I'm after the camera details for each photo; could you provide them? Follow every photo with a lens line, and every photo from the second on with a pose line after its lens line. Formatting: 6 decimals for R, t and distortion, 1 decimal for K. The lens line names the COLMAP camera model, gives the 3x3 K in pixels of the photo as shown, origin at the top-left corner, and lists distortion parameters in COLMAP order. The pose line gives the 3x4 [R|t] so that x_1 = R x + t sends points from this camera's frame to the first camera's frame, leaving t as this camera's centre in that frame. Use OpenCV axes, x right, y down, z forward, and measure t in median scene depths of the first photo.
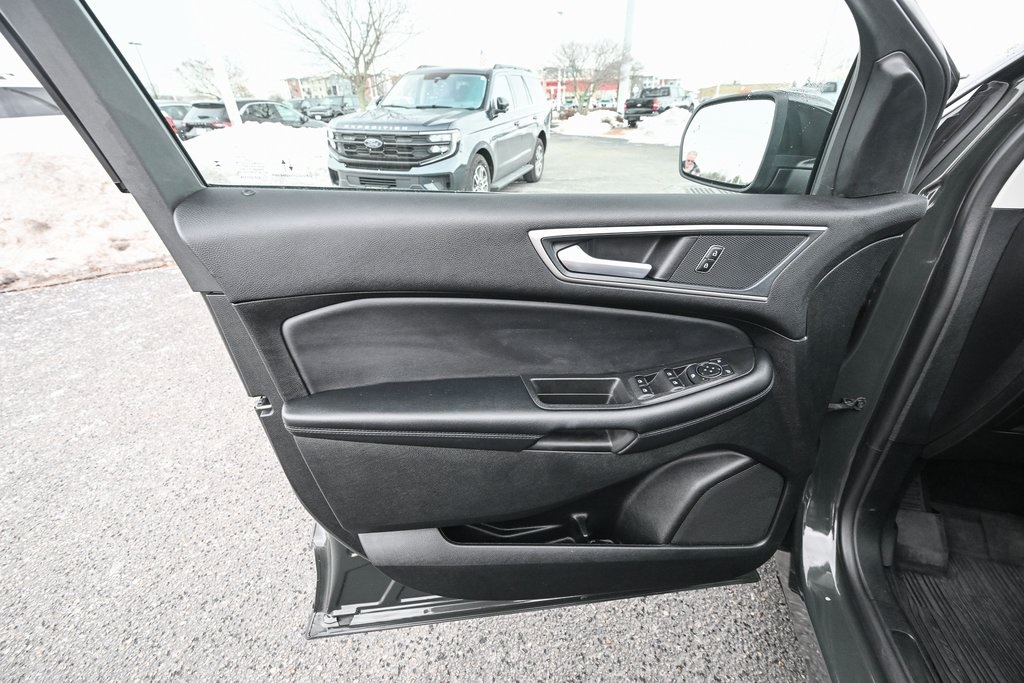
lens RADIAL K [[416.1, 0, 513.3], [0, 416.1, 342.5], [0, 0, 1]] dist [0.001795, -0.000688]
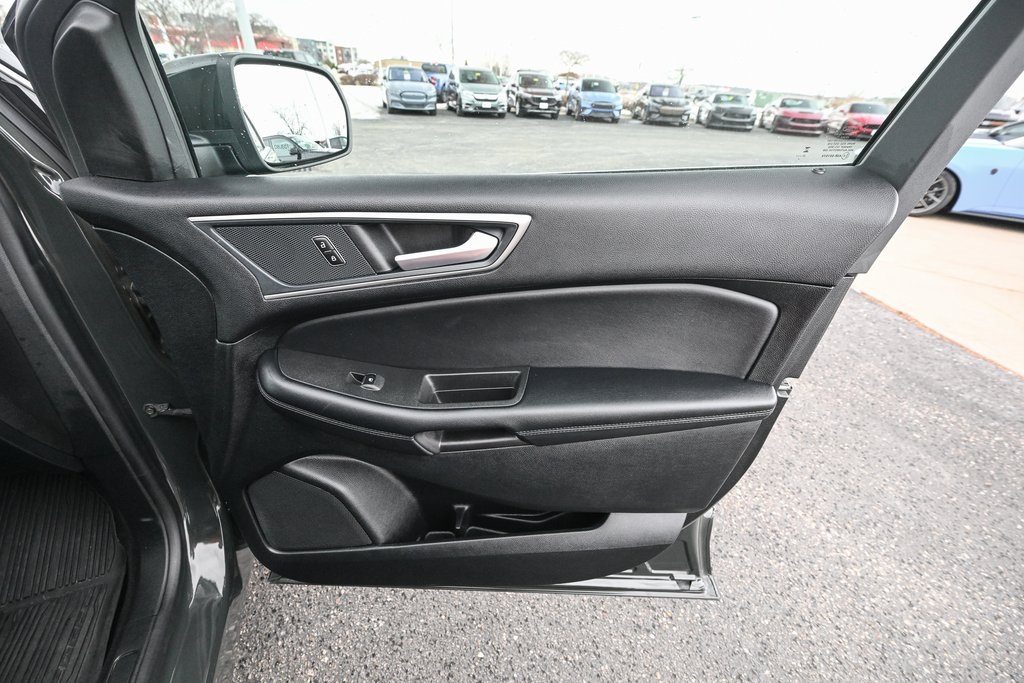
lens RADIAL K [[399.5, 0, 509.8], [0, 399.5, 337.8], [0, 0, 1]] dist [-0.000190, -0.001226]
pose [[0.809674, -0.253456, 0.529328, 0.429976], [0.218629, 0.967279, 0.128739, 0.029138], [-0.544637, 0.011490, 0.838593, -0.088690]]
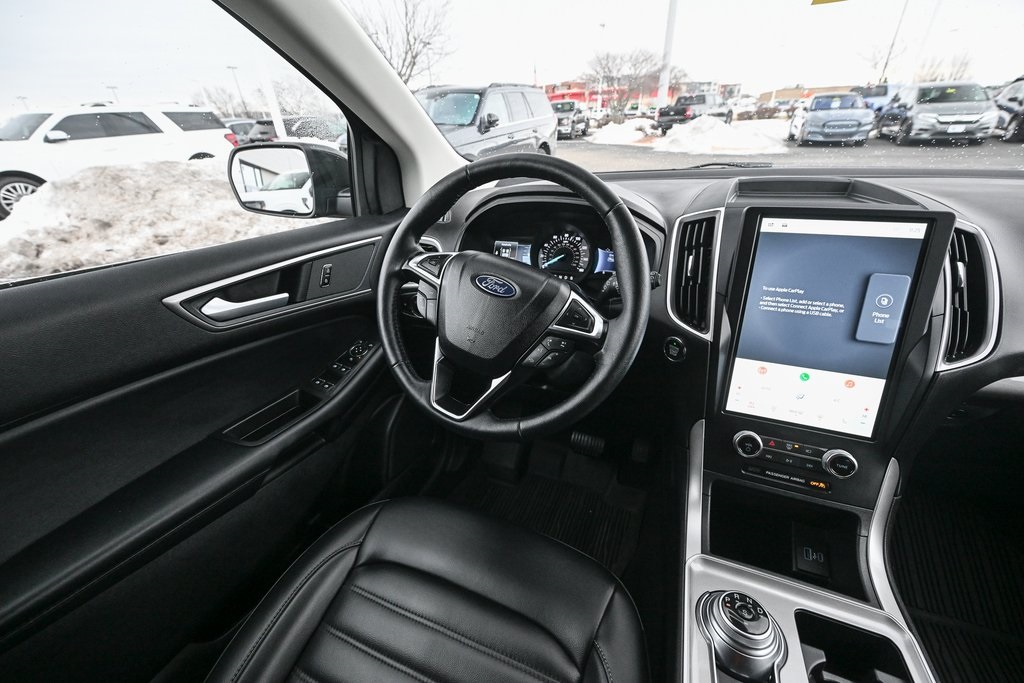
lens RADIAL K [[399.5, 0, 508.6], [0, 399.5, 339.5], [0, 0, 1]] dist [-0.000190, -0.001226]
pose [[0.990747, 0.051376, -0.125624, 0.189679], [-0.051844, 0.998655, -0.000457, 0.006019], [0.125431, 0.006965, 0.992078, -0.038481]]
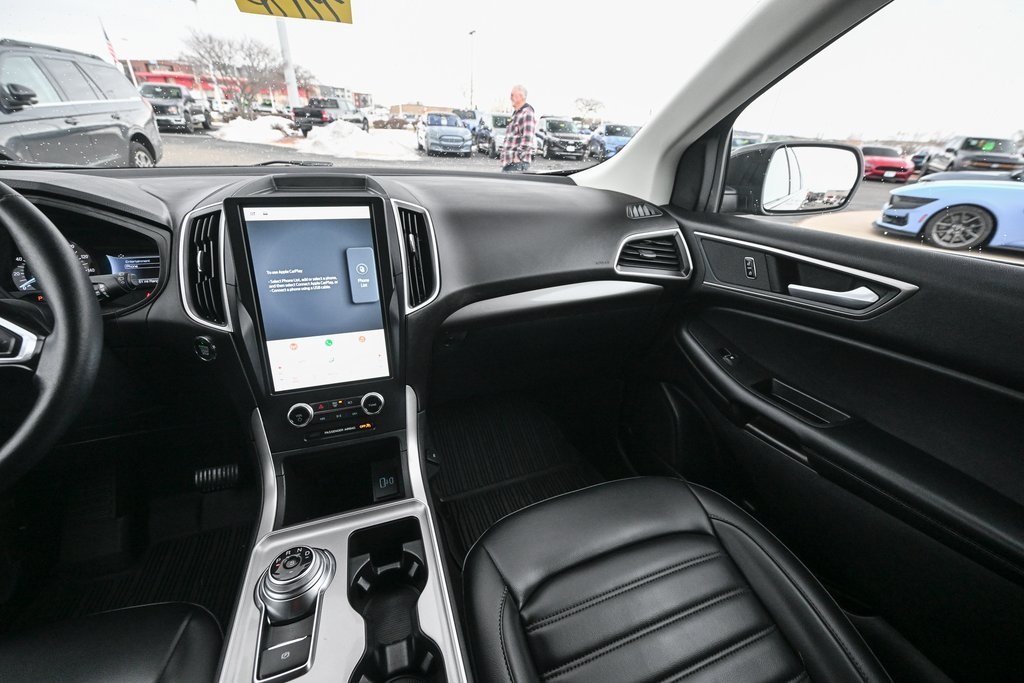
lens RADIAL K [[399.5, 0, 508.0], [0, 399.5, 343.7], [0, 0, 1]] dist [-0.000190, -0.001226]
pose [[0.818355, -0.208332, 0.535624, 0.228370], [0.210057, 0.975928, 0.058654, 0.015109], [-0.534950, 0.064512, 0.842417, -0.054487]]
